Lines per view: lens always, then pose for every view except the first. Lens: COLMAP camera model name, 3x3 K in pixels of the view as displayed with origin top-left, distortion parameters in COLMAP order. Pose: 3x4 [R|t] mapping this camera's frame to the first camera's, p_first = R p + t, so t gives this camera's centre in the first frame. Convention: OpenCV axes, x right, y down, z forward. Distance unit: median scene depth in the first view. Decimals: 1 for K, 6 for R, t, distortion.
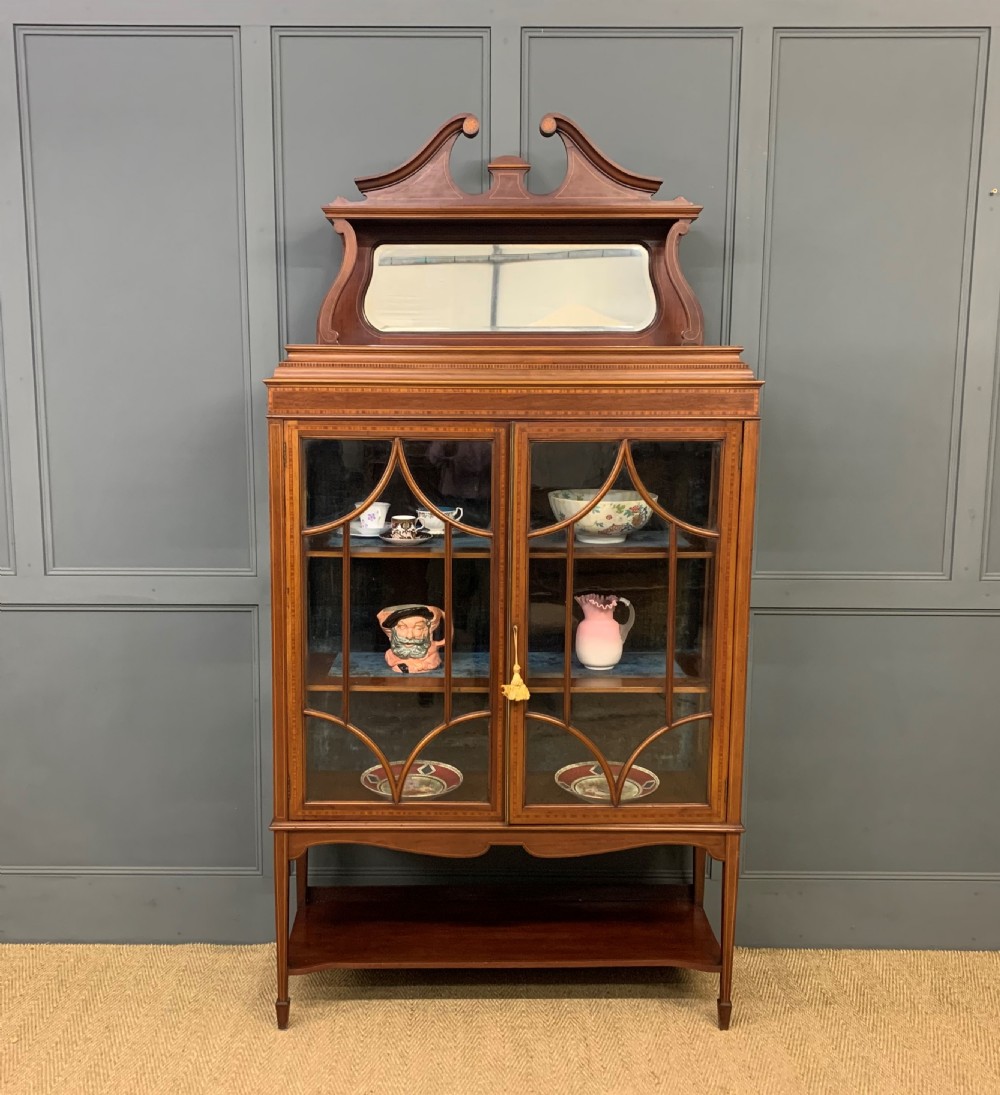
lens RADIAL K [[1207.0, 0, 467.5], [0, 1207.0, 545.8], [0, 0, 1]] dist [0.144906, -0.544730]
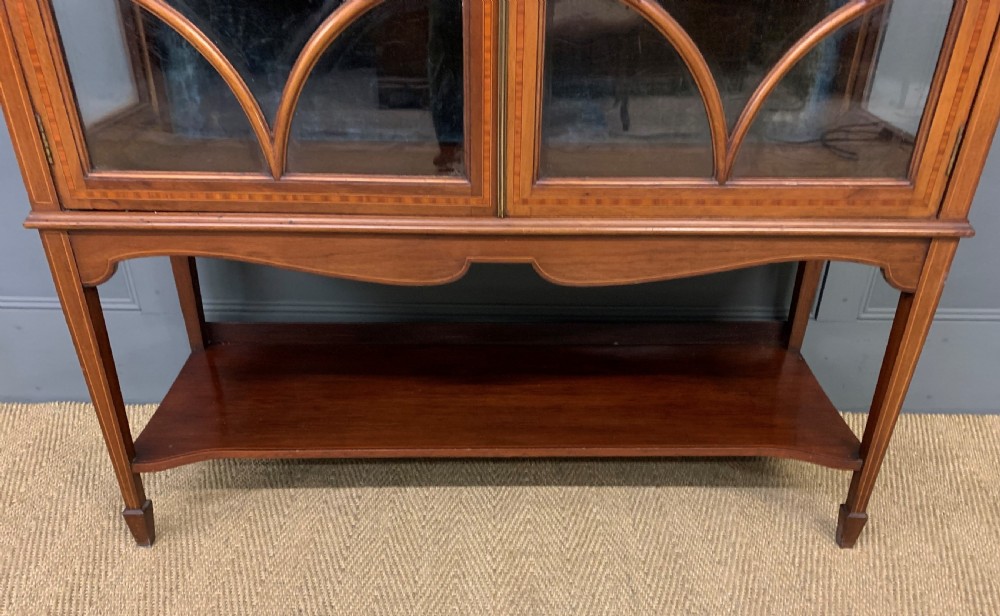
lens RADIAL K [[786.5, 0, 499.5], [0, 786.5, 381.3], [0, 0, 1]] dist [0.063214, -0.084538]
pose [[0.999991, 0.003742, 0.001840, 0.030899], [-0.004160, 0.926632, 0.375946, 0.166963], [-0.000298, -0.375950, 0.926640, 0.669321]]
